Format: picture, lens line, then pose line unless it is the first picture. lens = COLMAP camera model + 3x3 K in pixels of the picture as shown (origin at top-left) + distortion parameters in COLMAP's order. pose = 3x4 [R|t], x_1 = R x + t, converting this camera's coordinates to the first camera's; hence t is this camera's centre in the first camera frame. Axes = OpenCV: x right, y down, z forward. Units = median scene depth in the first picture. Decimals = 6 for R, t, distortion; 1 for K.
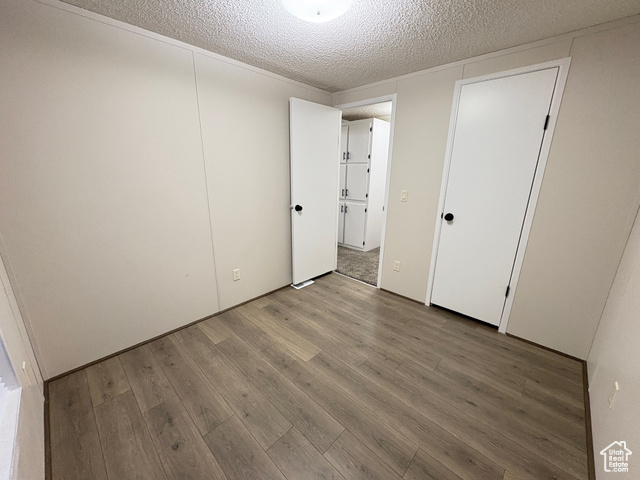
lens RADIAL K [[254.5, 0, 321.3], [0, 254.5, 239.6], [0, 0, 1]] dist [-0.001822, 0.000652]
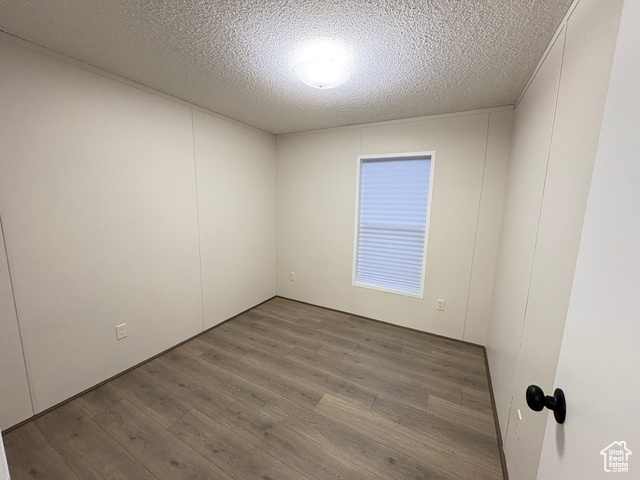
lens RADIAL K [[254.5, 0, 320.5], [0, 254.5, 240.8], [0, 0, 1]] dist [-0.001822, 0.000652]
pose [[-0.965274, 0.005765, -0.261177, 0.218363], [-0.103405, 0.909672, 0.402249, -0.465202], [0.239905, 0.415287, -0.877486, 1.636250]]
